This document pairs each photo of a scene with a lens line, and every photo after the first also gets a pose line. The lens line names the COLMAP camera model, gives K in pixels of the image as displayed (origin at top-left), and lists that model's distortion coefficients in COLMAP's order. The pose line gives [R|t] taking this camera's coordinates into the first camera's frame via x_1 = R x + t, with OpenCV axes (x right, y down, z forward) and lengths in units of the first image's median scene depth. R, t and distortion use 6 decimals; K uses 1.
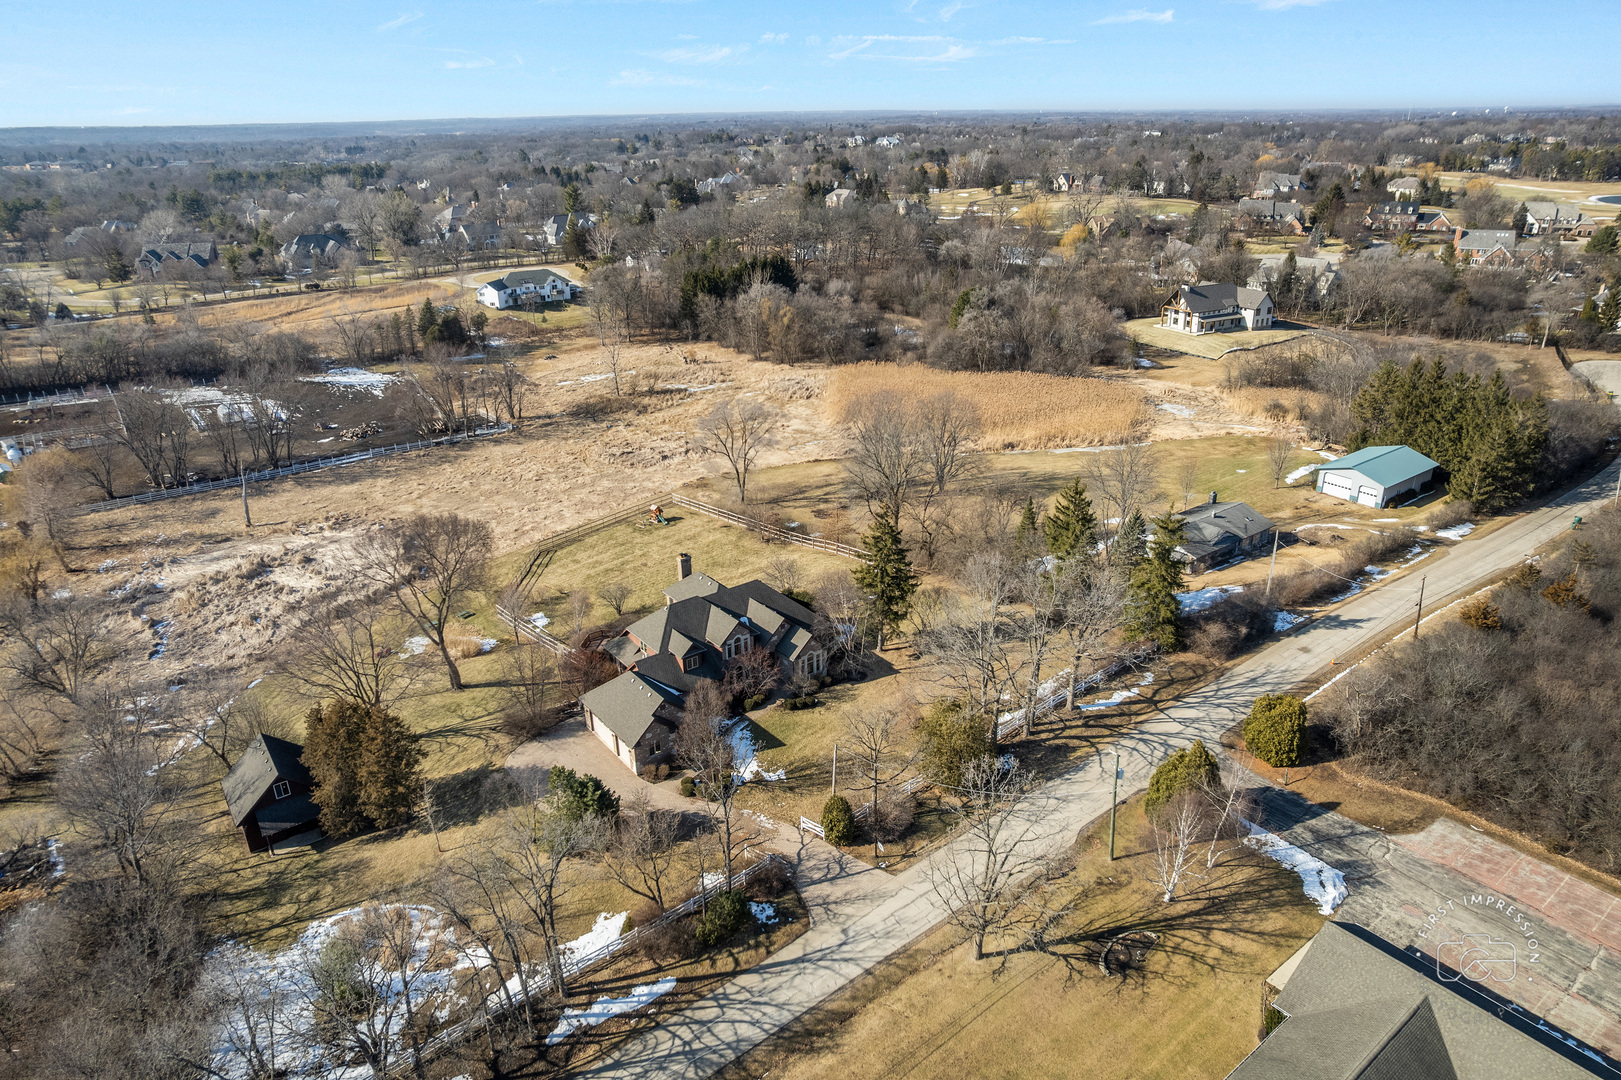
lens RADIAL K [[1039.0, 0, 824.7], [0, 1039.0, 545.6], [0, 0, 1]] dist [-0.076168, 0.065494]
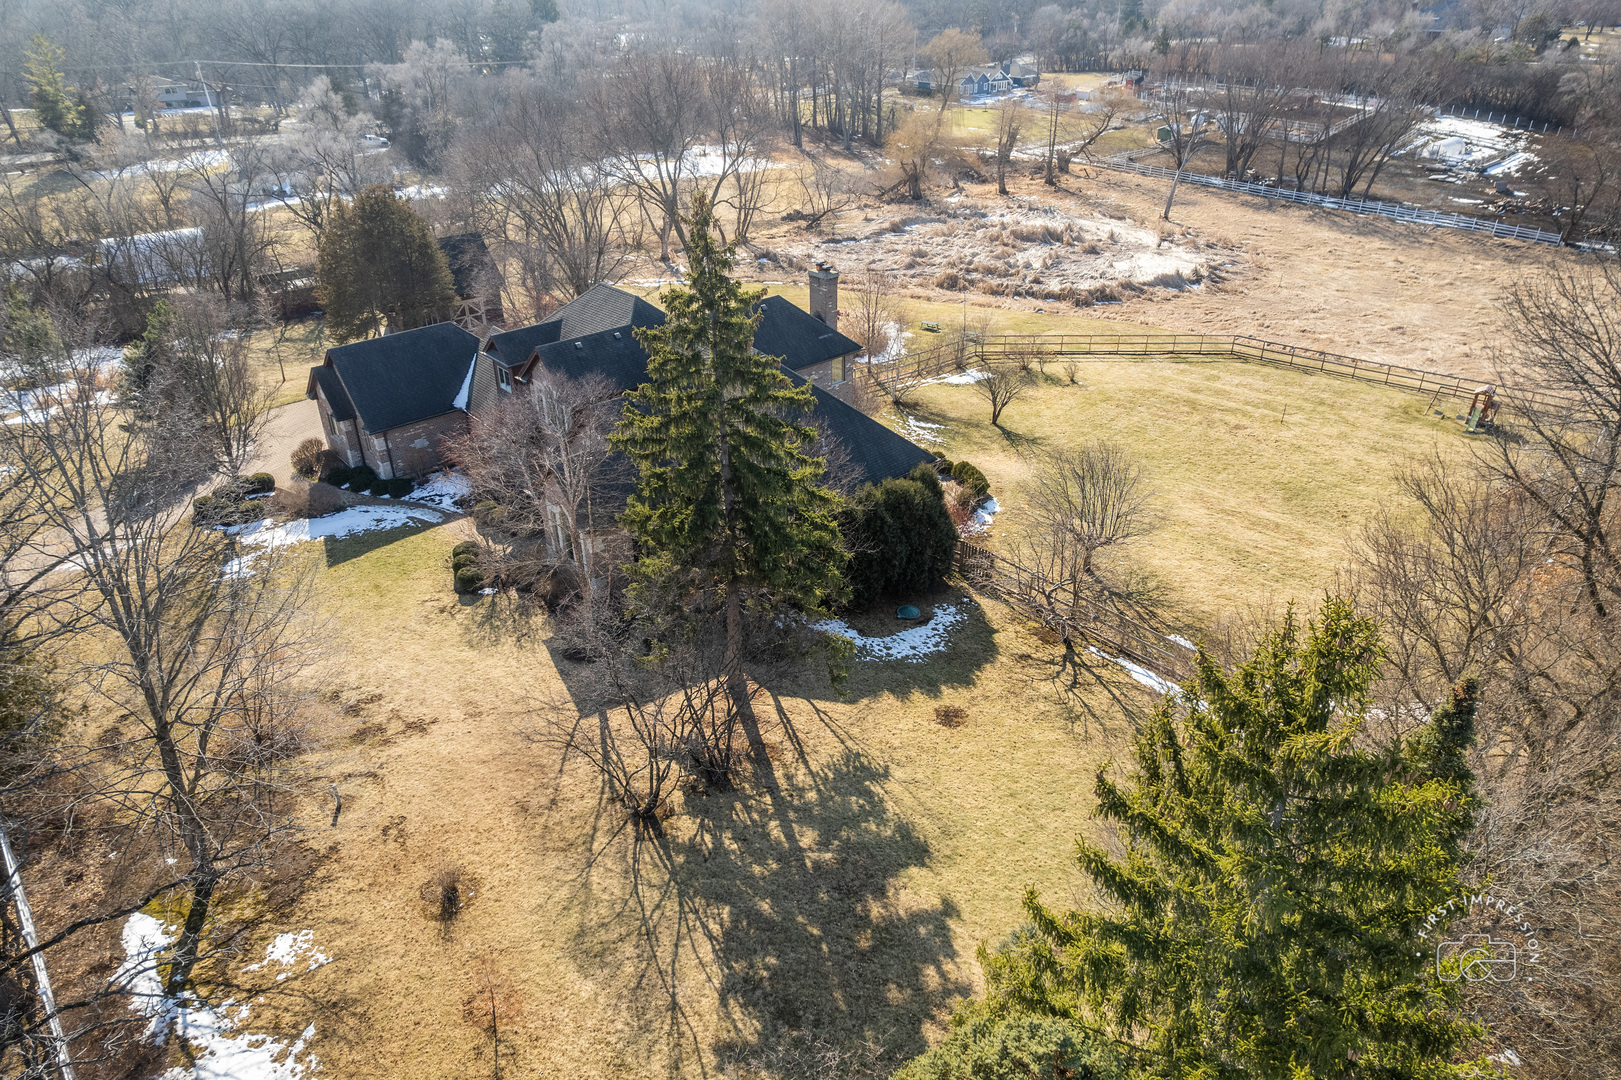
lens RADIAL K [[1039.0, 0, 824.7], [0, 1039.0, 545.6], [0, 0, 1]] dist [-0.076168, 0.065494]
pose [[0.074940, 0.508620, -0.857723, 0.273243], [-0.390529, 0.806406, 0.444069, -0.080880], [0.917535, 0.301687, 0.259063, 0.789745]]
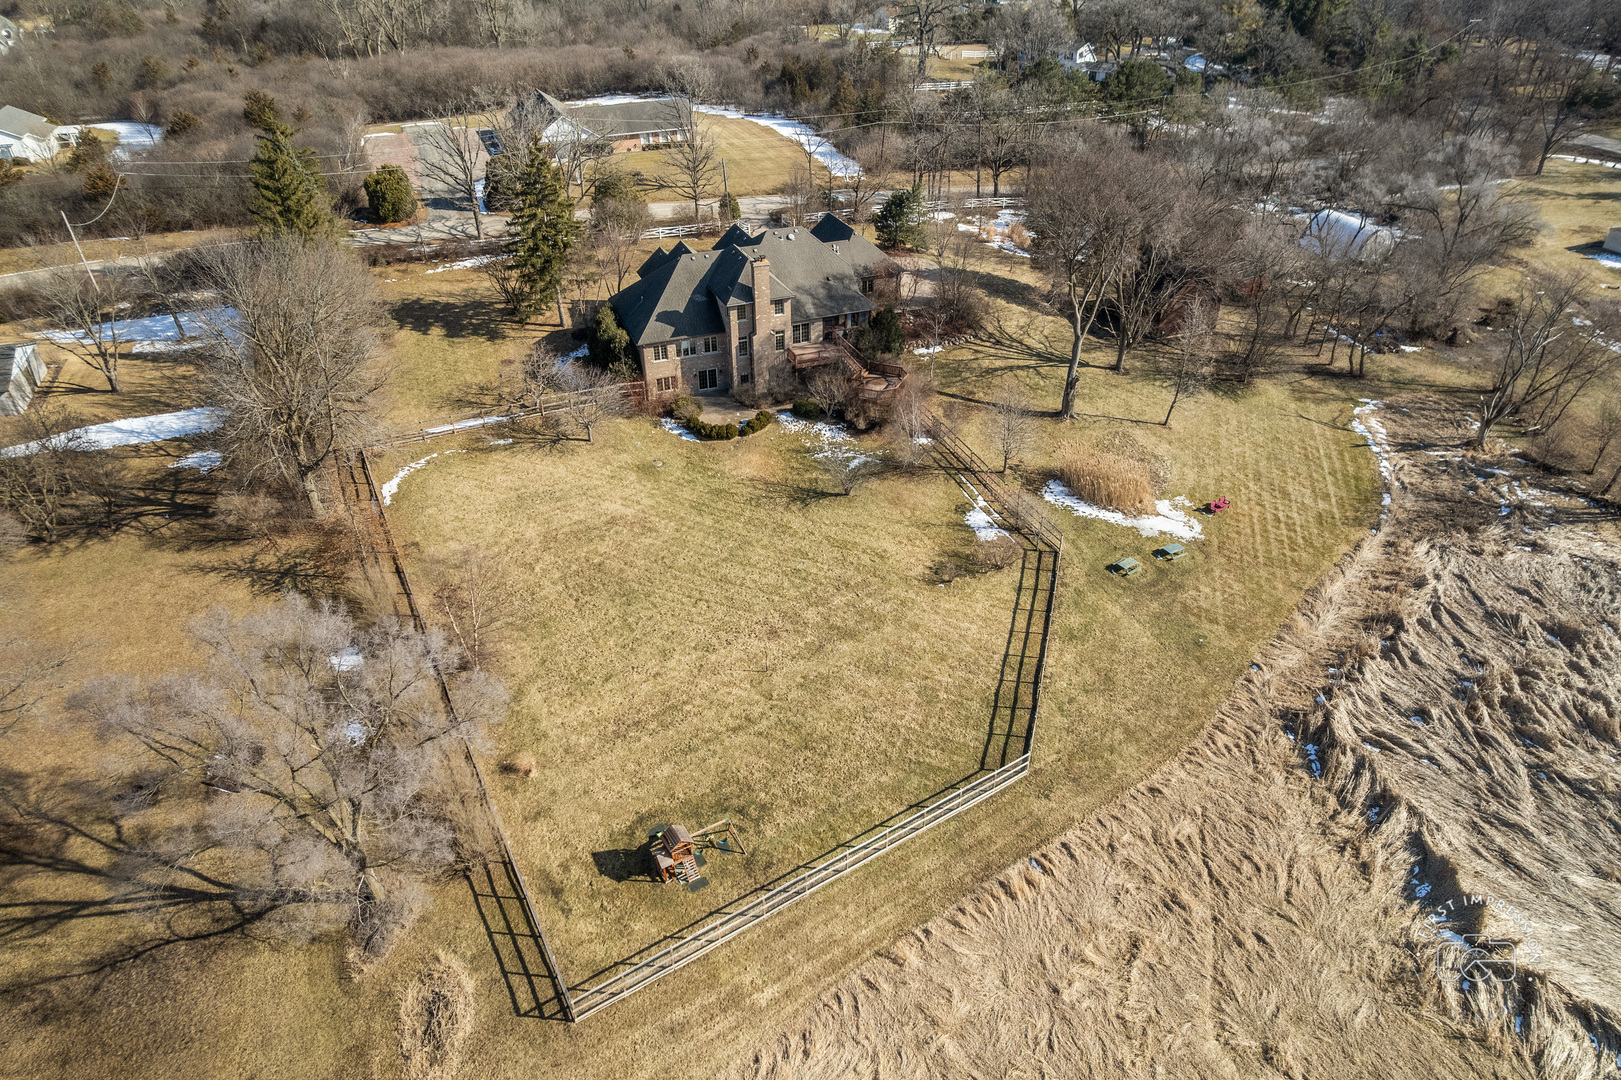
lens RADIAL K [[1039.0, 0, 824.7], [0, 1039.0, 545.6], [0, 0, 1]] dist [-0.076168, 0.065494]
pose [[-0.962906, -0.136983, 0.232483, -0.323769], [0.118971, 0.557784, 0.821415, -0.404067], [-0.242195, 0.818604, -0.520797, 1.316959]]
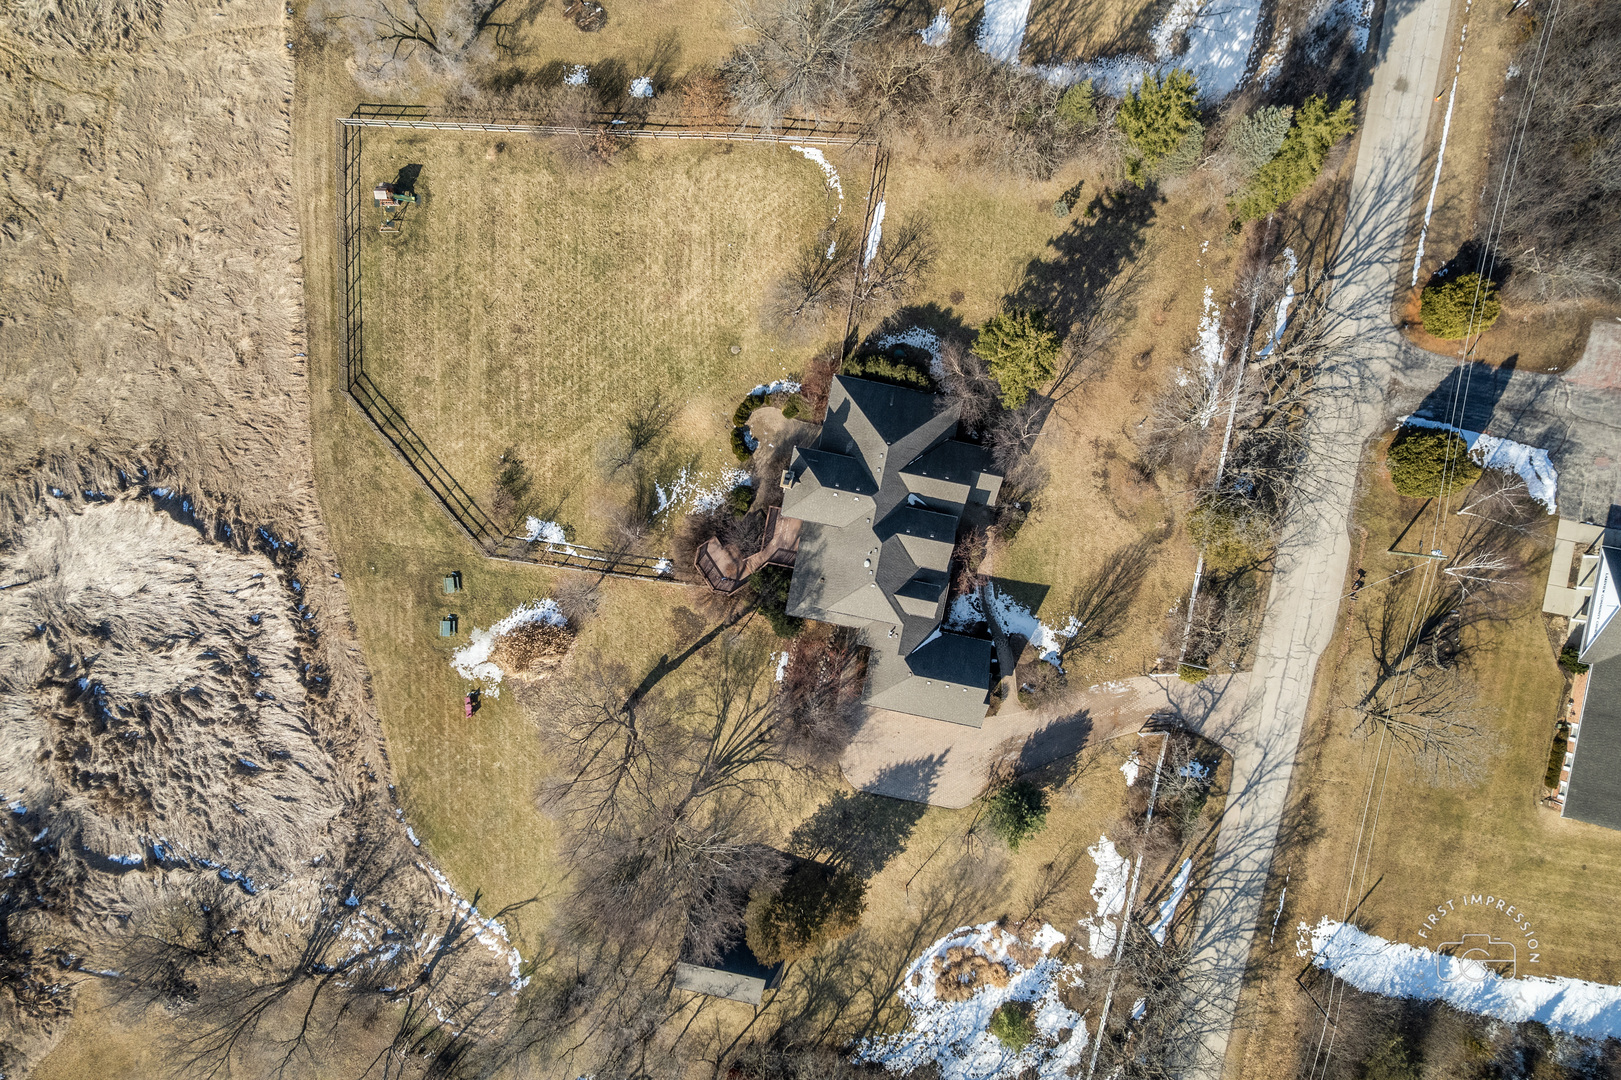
lens RADIAL K [[1039.0, 0, 824.7], [0, 1039.0, 545.6], [0, 0, 1]] dist [-0.076168, 0.065494]
pose [[0.753489, -0.657460, 0.000907, -0.126977], [0.250747, 0.288646, 0.924018, -0.572114], [-0.607767, -0.696010, 0.382347, 0.567971]]
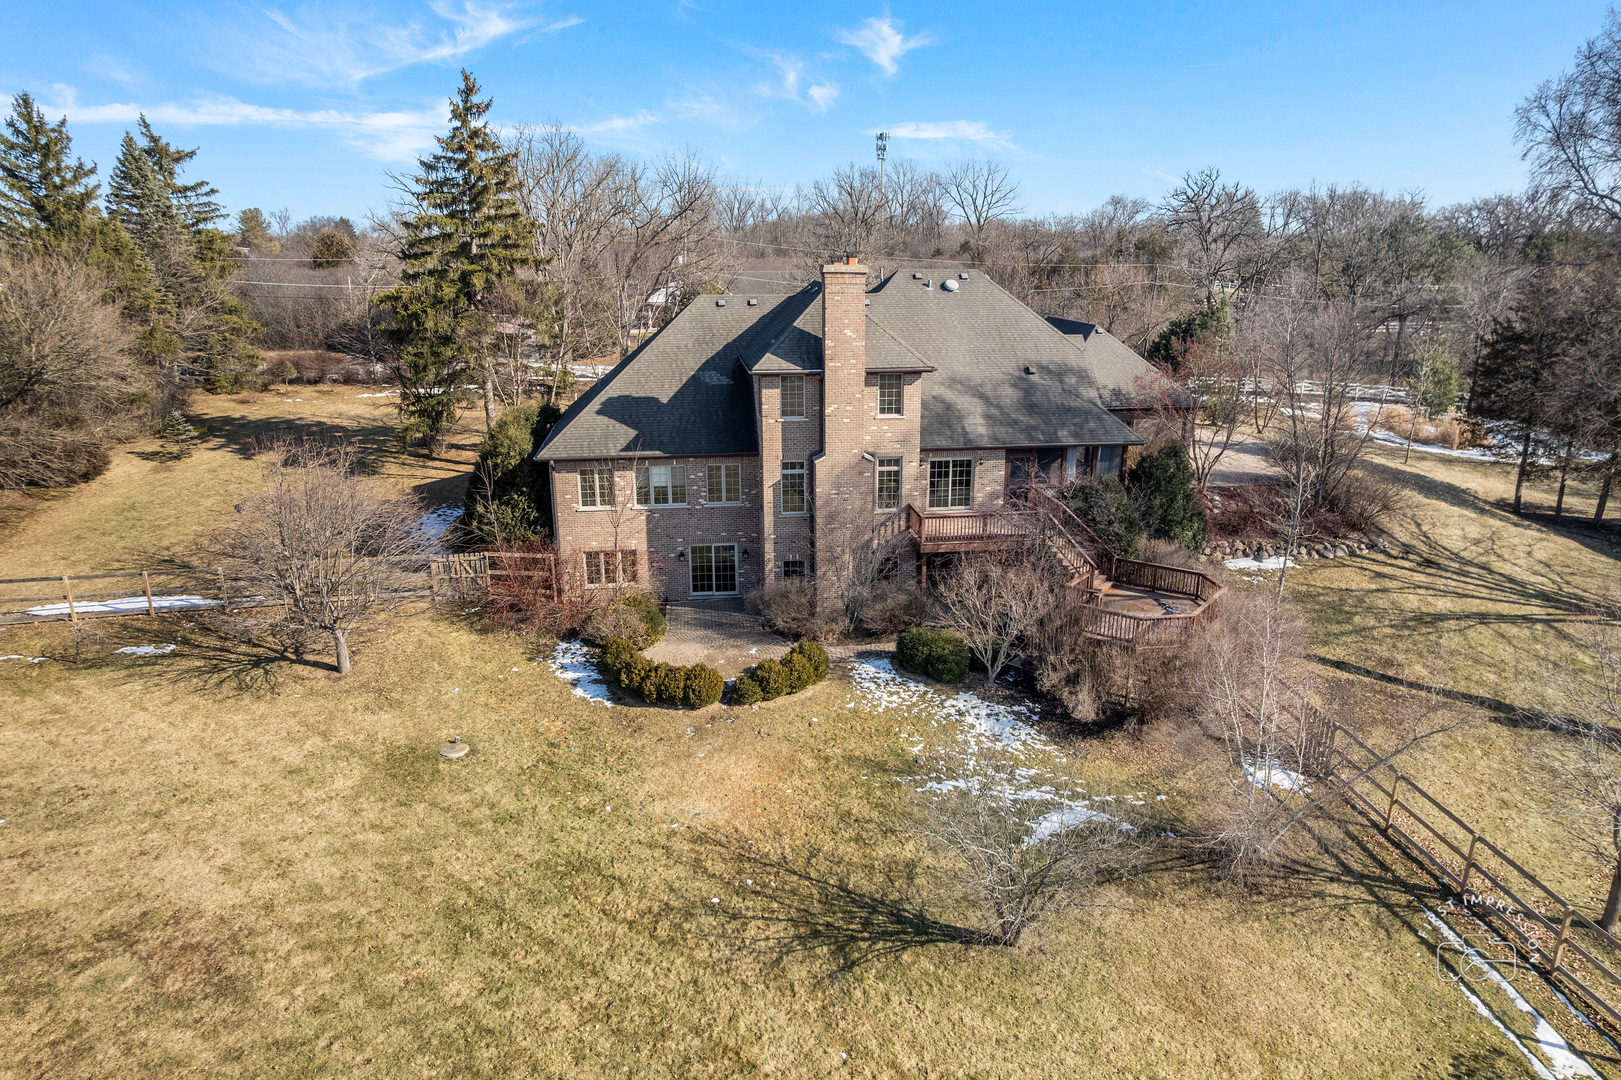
lens RADIAL K [[1039.0, 0, 824.7], [0, 1039.0, 545.6], [0, 0, 1]] dist [-0.076168, 0.065494]
pose [[-0.870004, -0.123001, 0.477455, -0.238382], [0.204163, 0.791582, 0.575947, -0.080012], [-0.448787, 0.598555, -0.663568, 1.064418]]
